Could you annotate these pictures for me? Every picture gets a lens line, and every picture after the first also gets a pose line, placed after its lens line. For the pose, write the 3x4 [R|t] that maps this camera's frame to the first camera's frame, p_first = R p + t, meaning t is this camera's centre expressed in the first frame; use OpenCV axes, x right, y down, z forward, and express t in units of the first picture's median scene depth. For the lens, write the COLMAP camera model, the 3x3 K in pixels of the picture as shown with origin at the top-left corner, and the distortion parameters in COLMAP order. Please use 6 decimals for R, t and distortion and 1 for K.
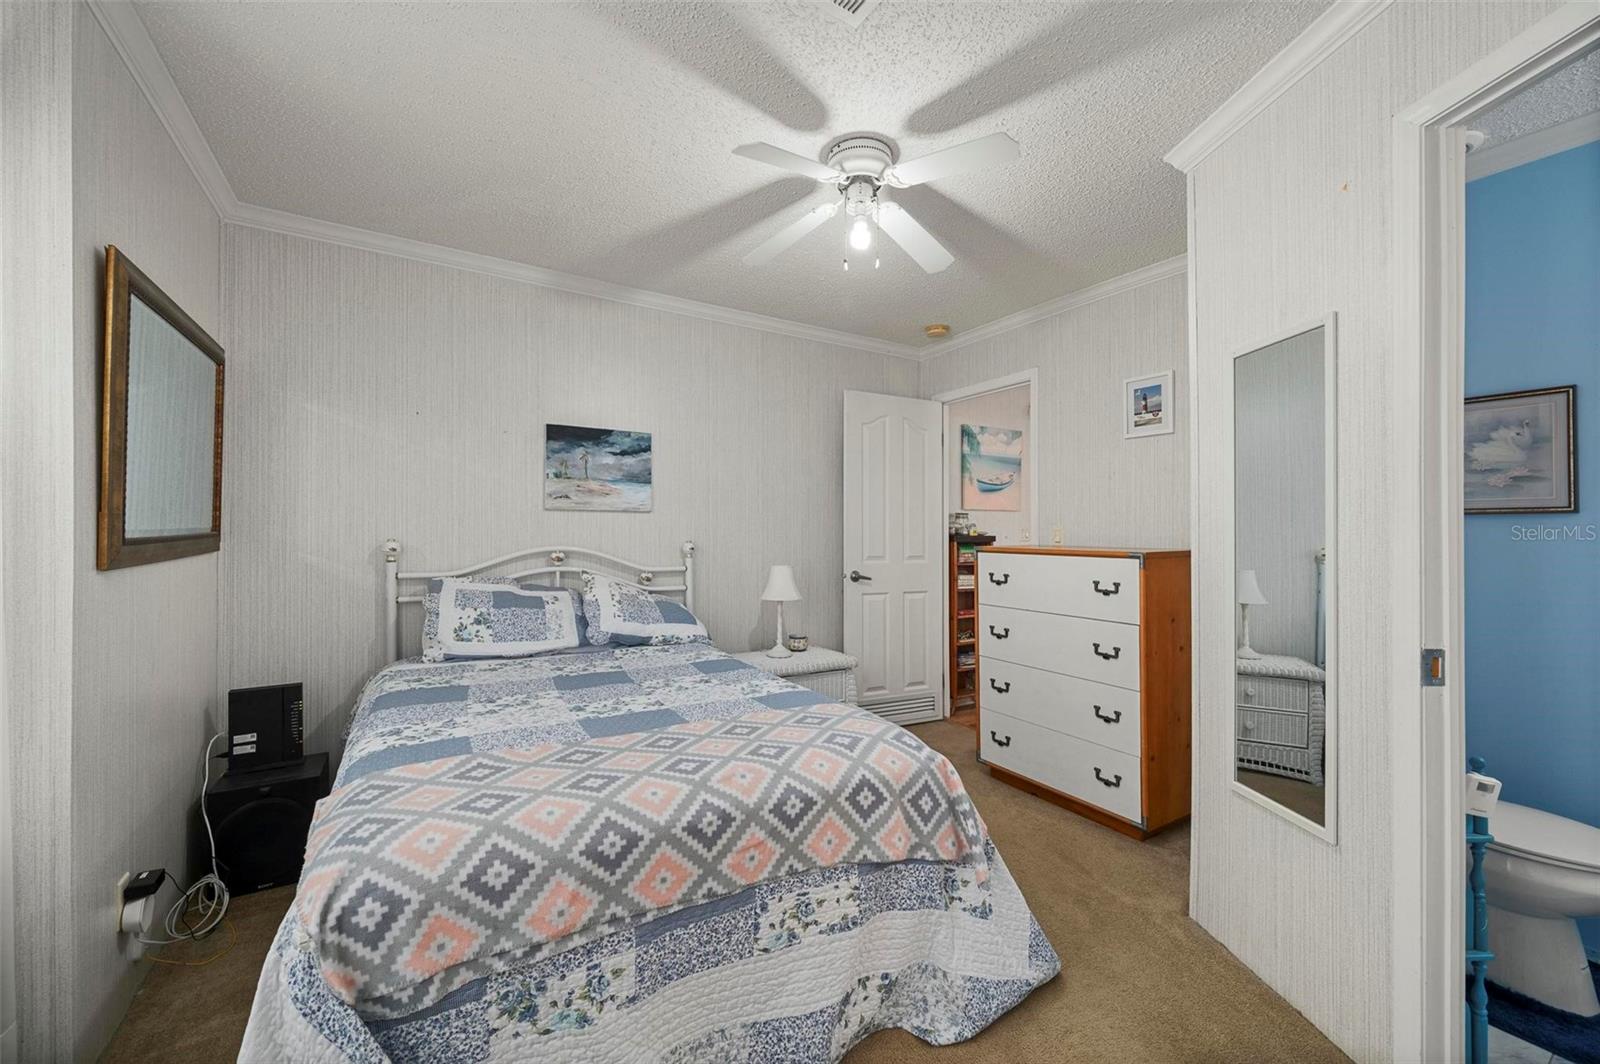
lens RADIAL K [[634.9, 0, 796.9], [0, 634.9, 527.4], [0, 0, 1]] dist [-0.000007, 0.000015]
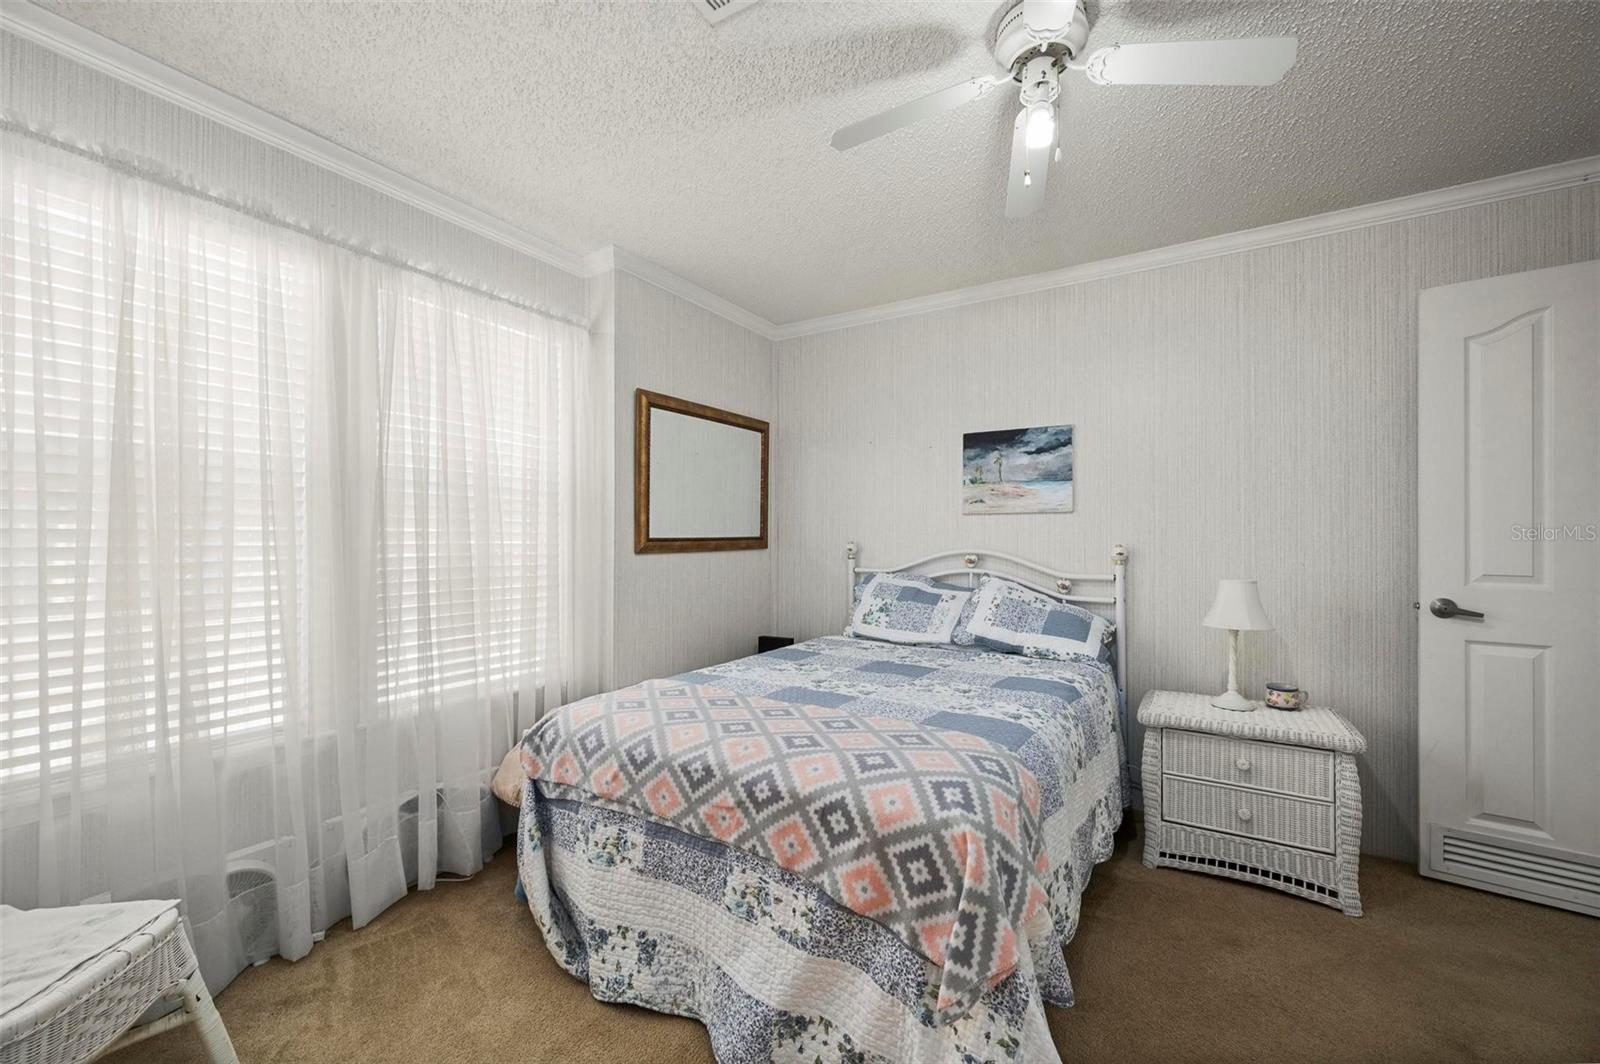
lens RADIAL K [[634.9, 0, 793.9], [0, 634.9, 538.6], [0, 0, 1]] dist [-0.000007, 0.000015]
pose [[0.442100, -0.009845, -0.896912, 0.781432], [0.006167, 0.999949, -0.007937, 0.034228], [0.896945, -0.002023, 0.442138, 0.494806]]
